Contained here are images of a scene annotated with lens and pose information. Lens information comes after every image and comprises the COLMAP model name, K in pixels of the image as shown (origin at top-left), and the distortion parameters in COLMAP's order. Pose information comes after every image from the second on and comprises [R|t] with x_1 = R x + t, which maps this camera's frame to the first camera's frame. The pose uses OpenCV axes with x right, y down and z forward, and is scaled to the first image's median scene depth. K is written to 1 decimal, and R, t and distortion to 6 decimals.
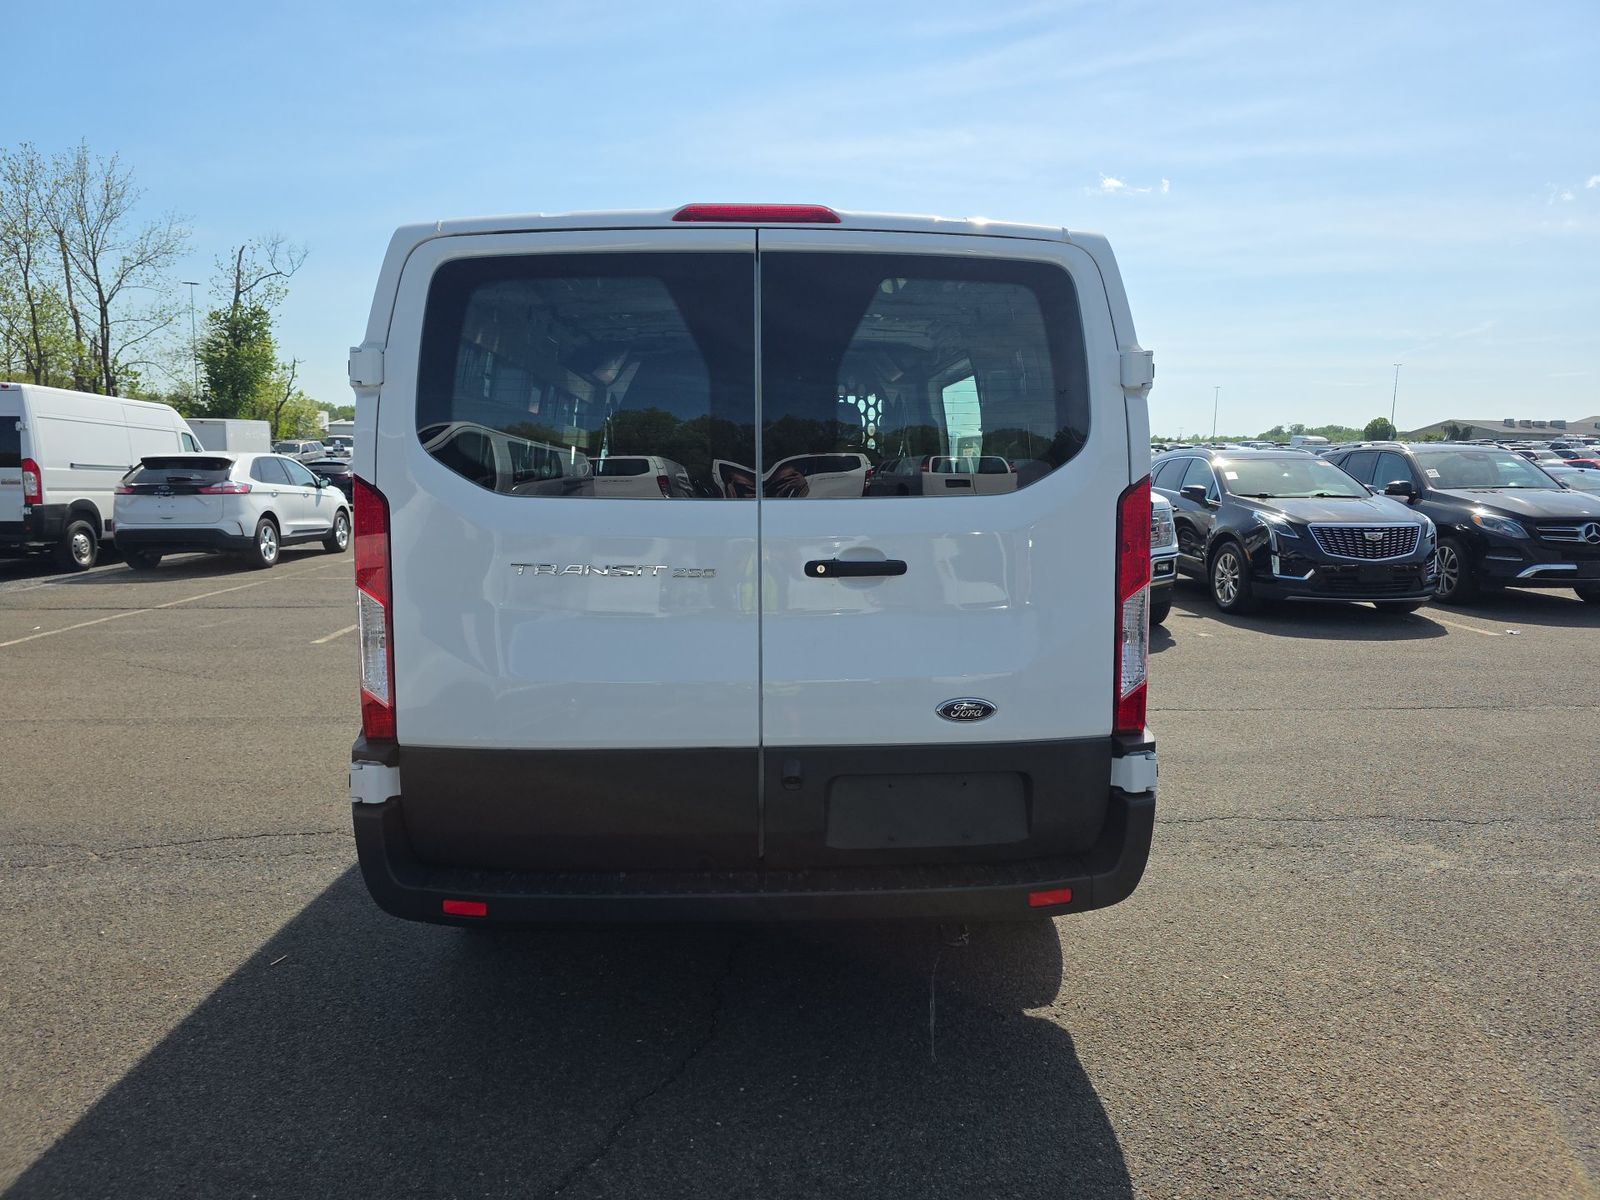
lens RADIAL K [[1110.0, 0, 806.0], [0, 1110.0, 601.0], [0, 0, 1]] dist [0.076476, -0.086695]
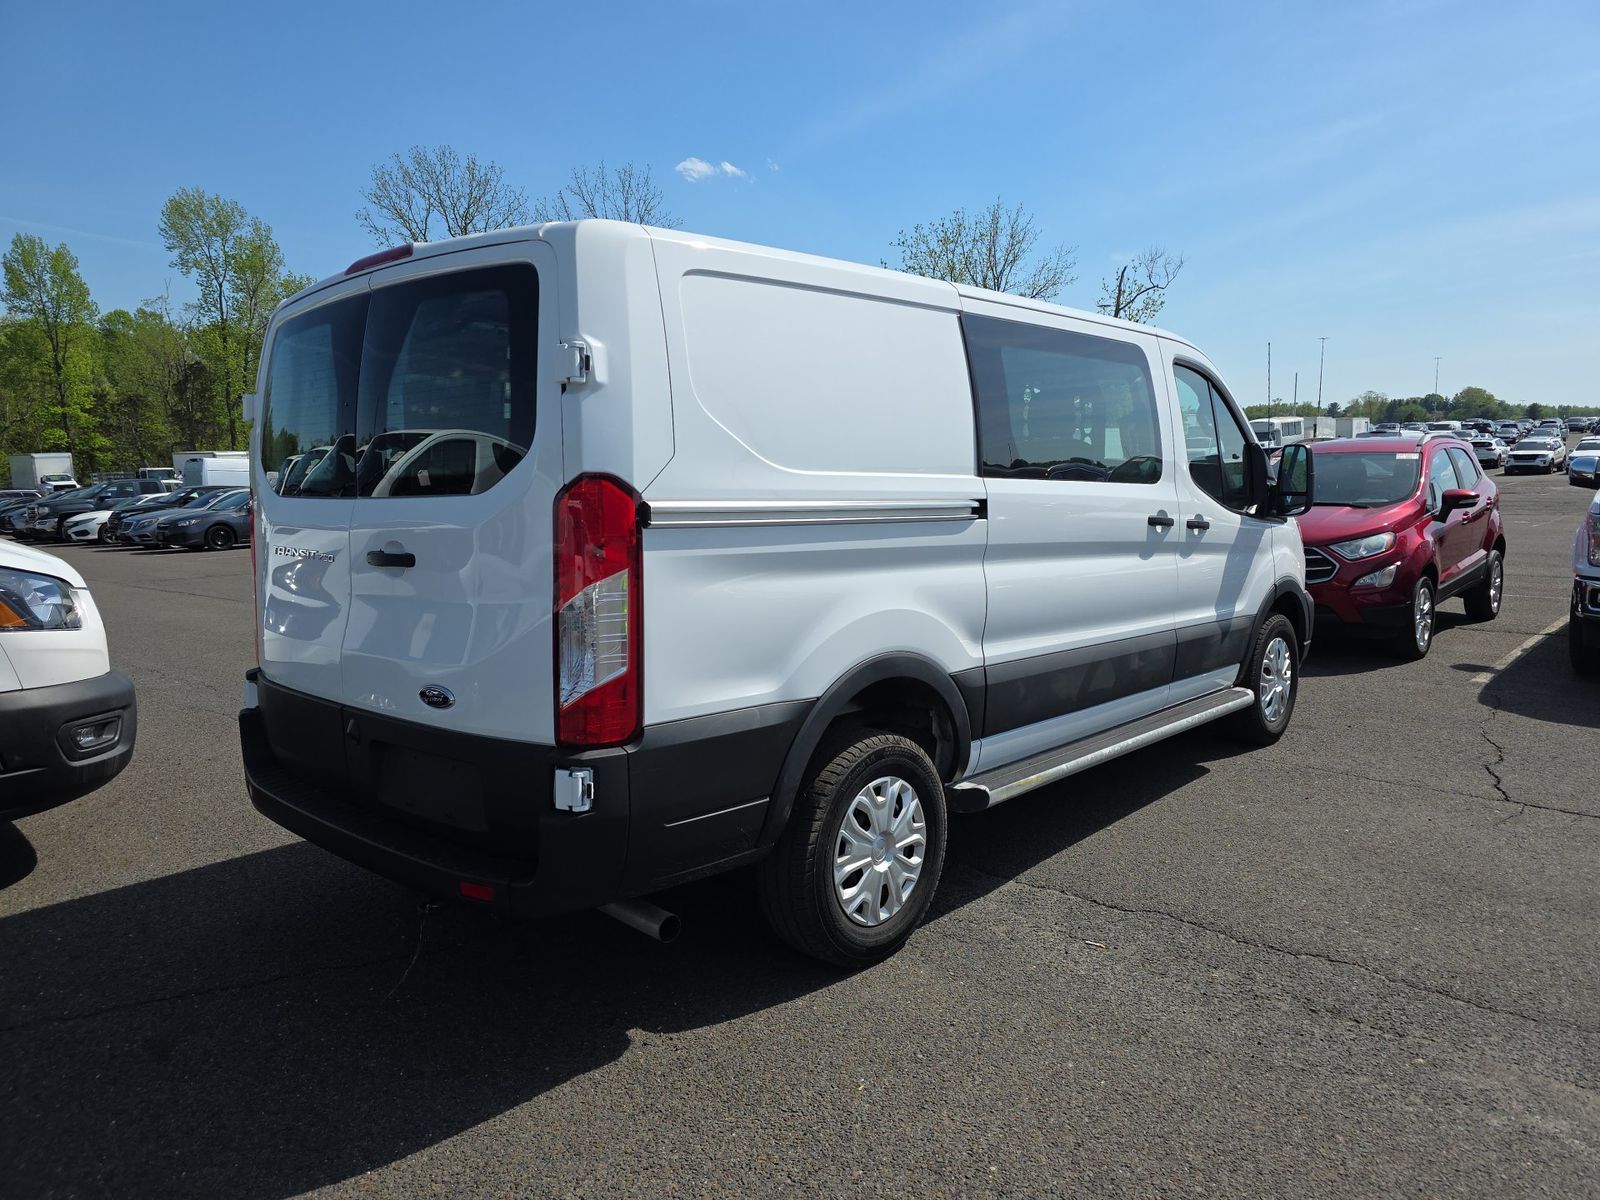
lens RADIAL K [[1110.0, 0, 806.0], [0, 1110.0, 601.0], [0, 0, 1]] dist [0.076476, -0.086695]
pose [[0.688176, 0.065053, -0.722621, 0.781965], [-0.064938, 0.997498, 0.027956, -0.031153], [0.722631, 0.027687, 0.690679, 0.346718]]
